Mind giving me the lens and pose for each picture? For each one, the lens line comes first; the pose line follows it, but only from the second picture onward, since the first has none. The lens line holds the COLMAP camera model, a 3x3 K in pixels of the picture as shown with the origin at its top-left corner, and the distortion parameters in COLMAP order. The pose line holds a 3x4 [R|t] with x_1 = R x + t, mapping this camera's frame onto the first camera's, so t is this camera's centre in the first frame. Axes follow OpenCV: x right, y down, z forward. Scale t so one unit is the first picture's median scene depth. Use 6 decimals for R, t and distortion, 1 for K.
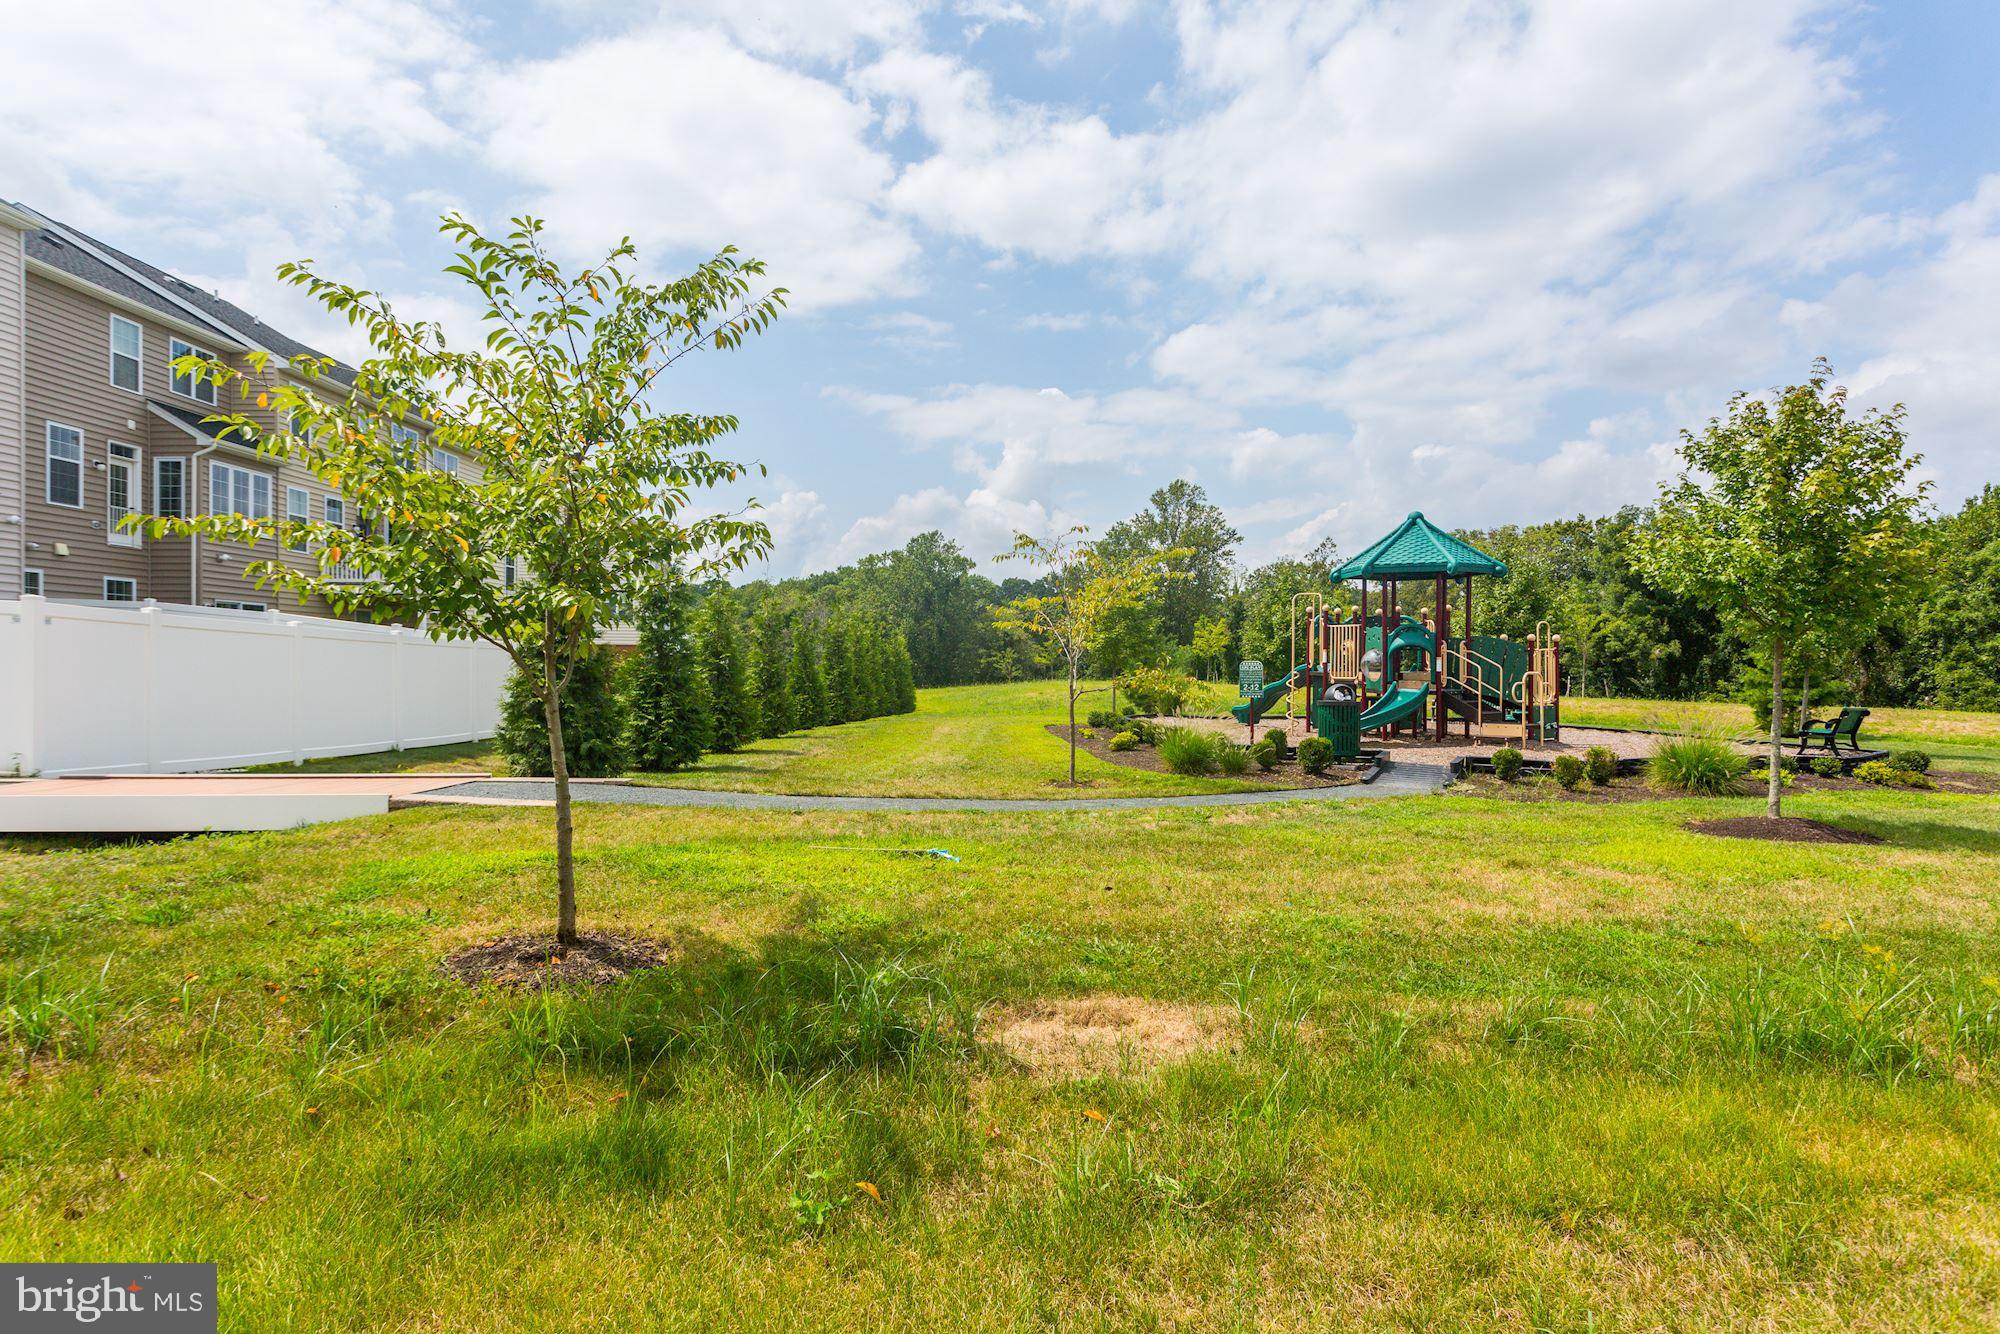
lens RADIAL K [[1096.0, 0, 1000.0], [0, 1096.0, 667.0], [0, 0, 1]] dist [0.157954, -0.000277]
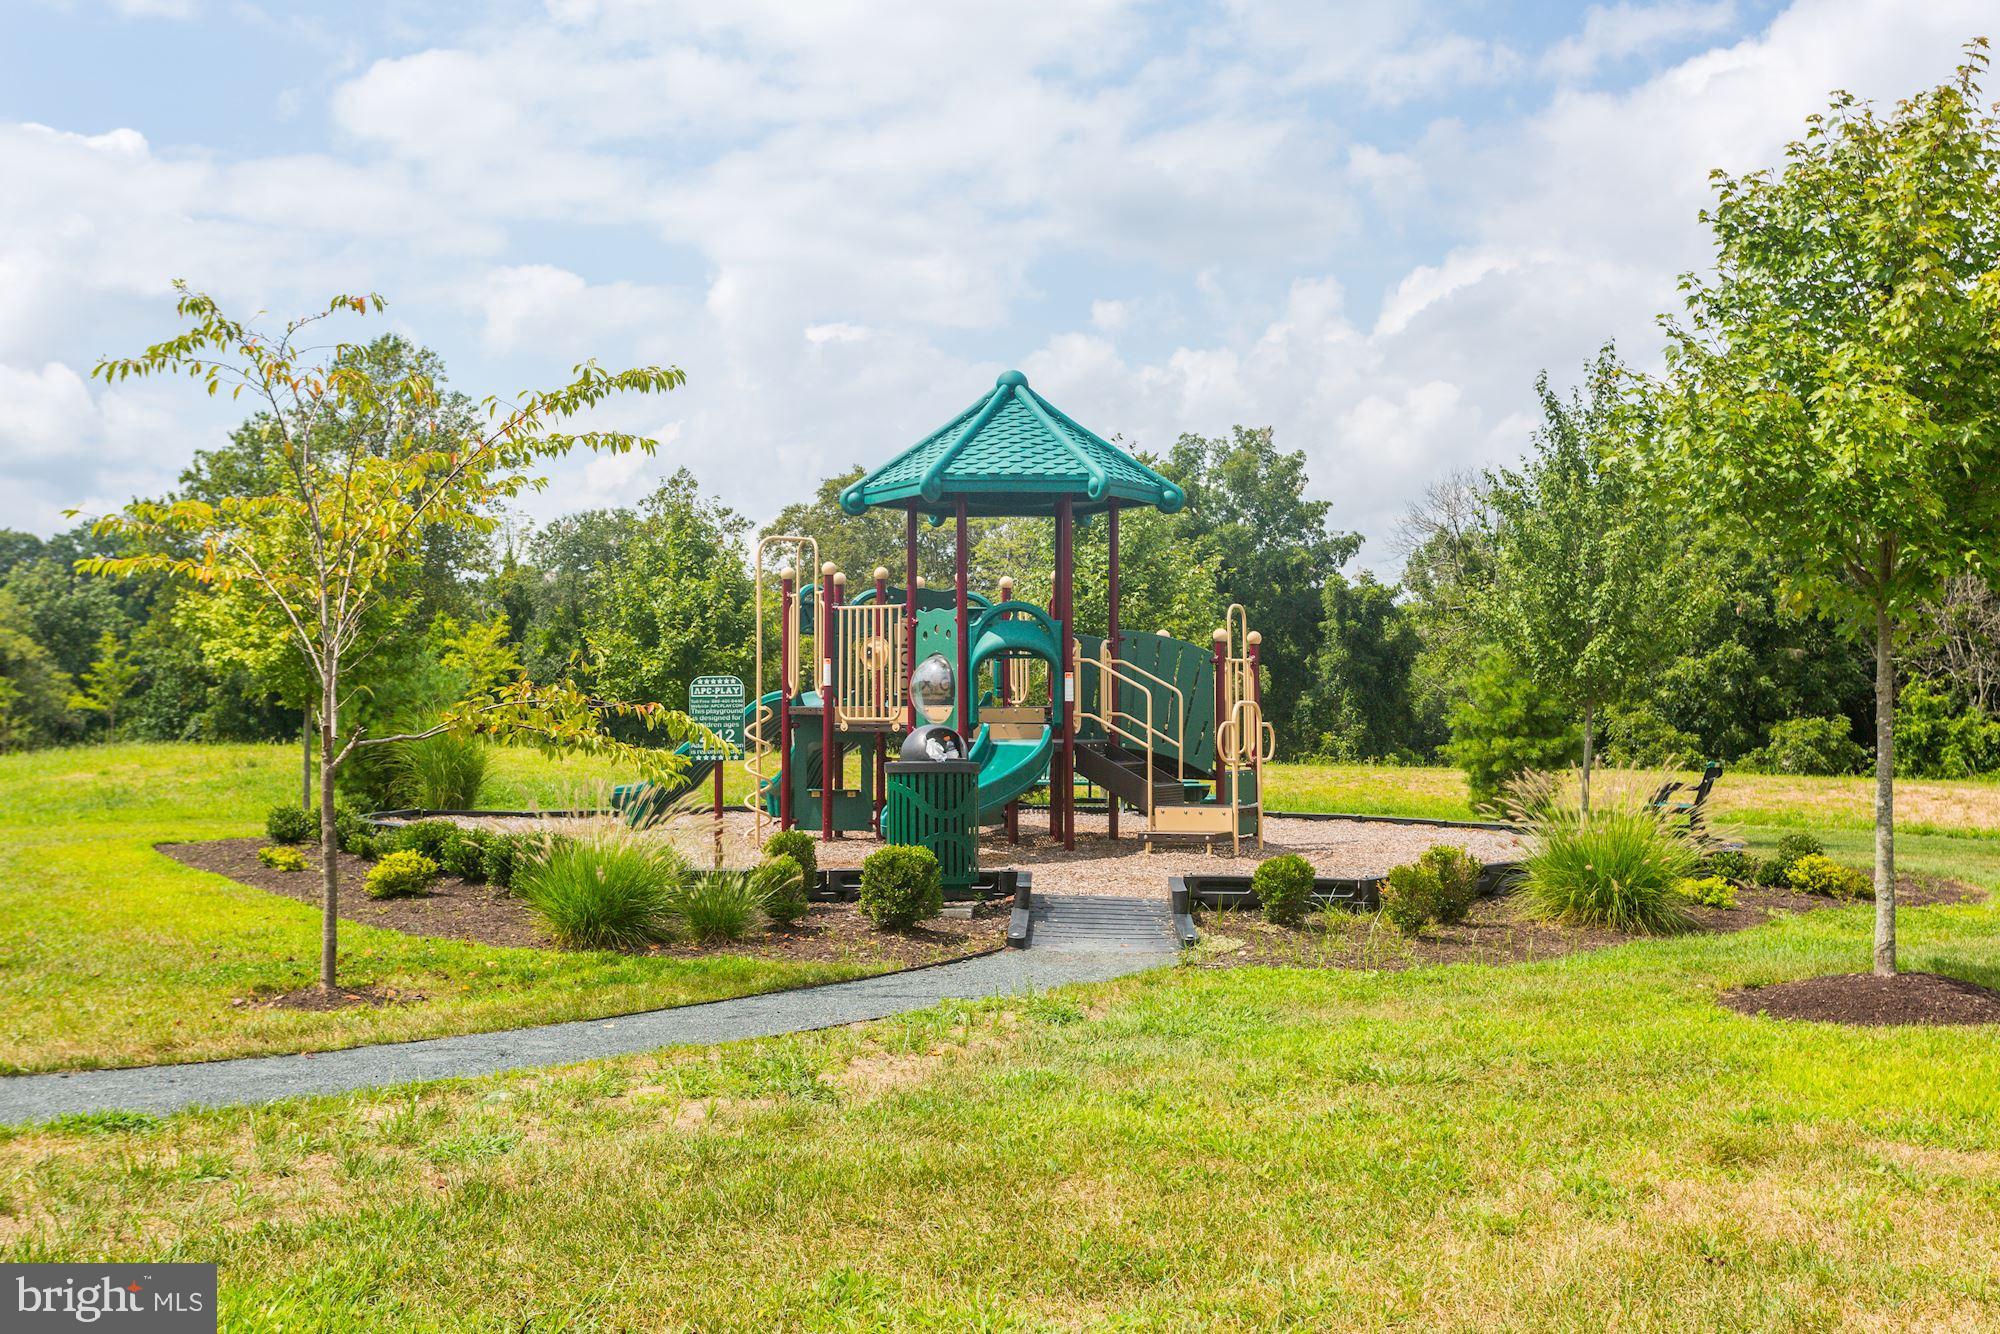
lens RADIAL K [[2115.1, 0, 999.3], [0, 2115.1, 521.1], [0, 0, 1]] dist [0.005091, 0.159432]
pose [[0.898435, 0.039695, 0.437308, -0.031172], [0.002329, 0.995461, -0.095144, 0.011640], [-0.439100, 0.086499, 0.894265, 0.172528]]
